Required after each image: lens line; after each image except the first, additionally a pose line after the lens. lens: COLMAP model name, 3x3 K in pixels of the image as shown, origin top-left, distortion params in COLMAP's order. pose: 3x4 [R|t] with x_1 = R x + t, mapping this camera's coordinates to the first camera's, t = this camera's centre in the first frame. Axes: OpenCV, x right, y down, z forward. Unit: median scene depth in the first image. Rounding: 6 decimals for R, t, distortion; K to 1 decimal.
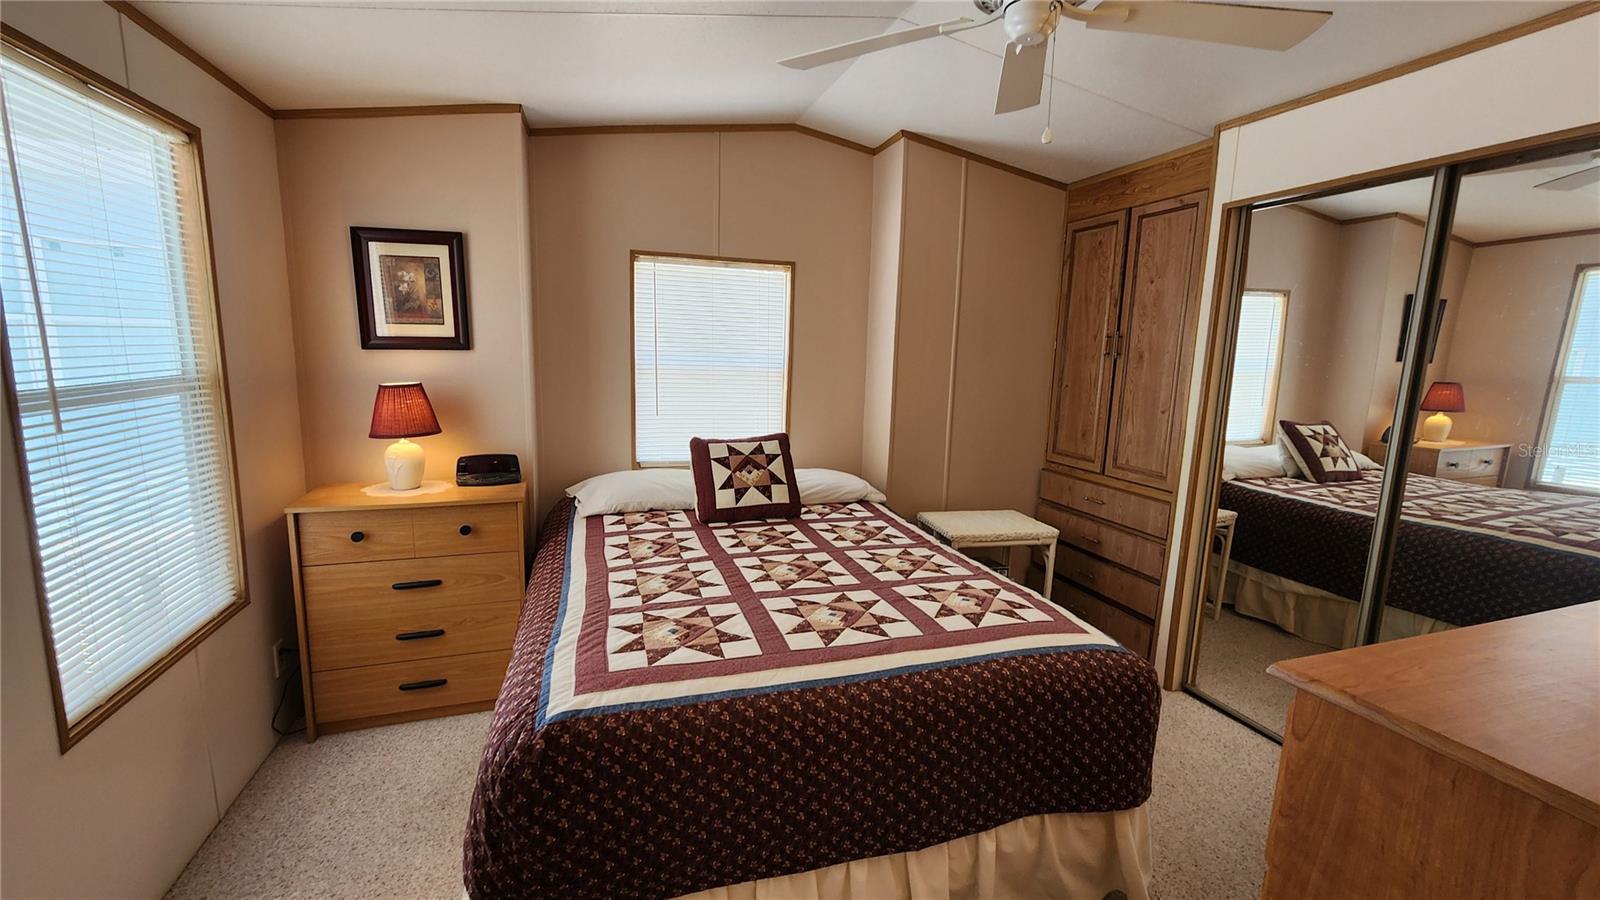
lens RADIAL K [[657.4, 0, 802.0], [0, 657.4, 454.8], [0, 0, 1]] dist [0.000149, -0.000556]
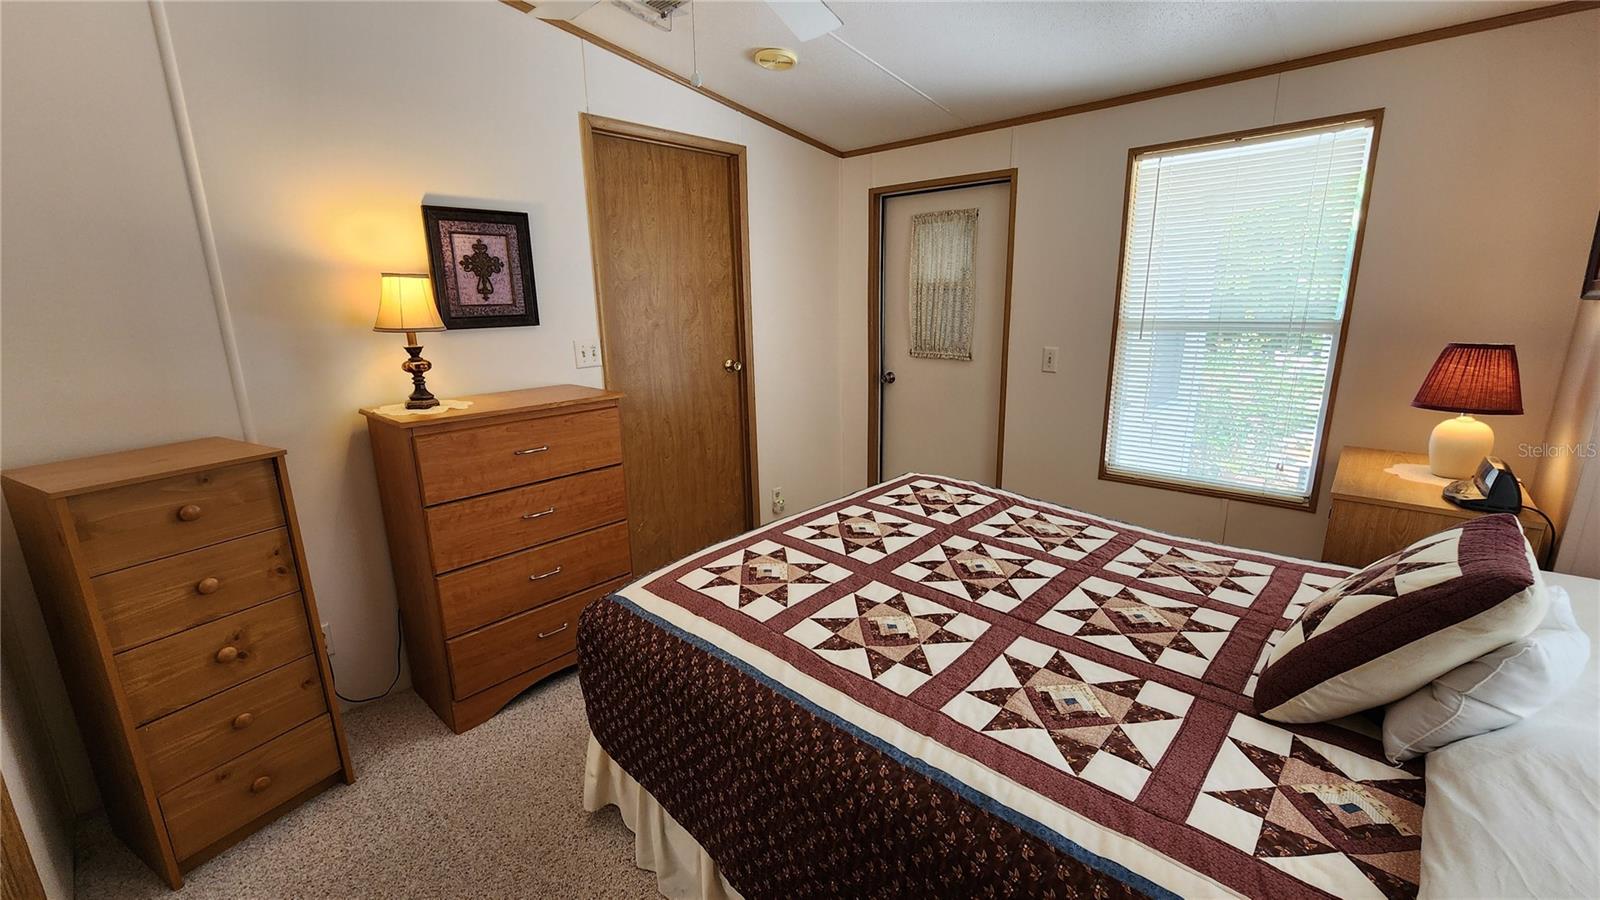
lens RADIAL K [[657.4, 0, 802.0], [0, 657.4, 454.8], [0, 0, 1]] dist [0.000149, -0.000556]
pose [[-0.875472, 0.106005, -0.471499, 0.547910], [-0.080650, 0.929917, 0.358817, -0.232009], [0.476492, 0.352161, -0.805567, 1.499798]]
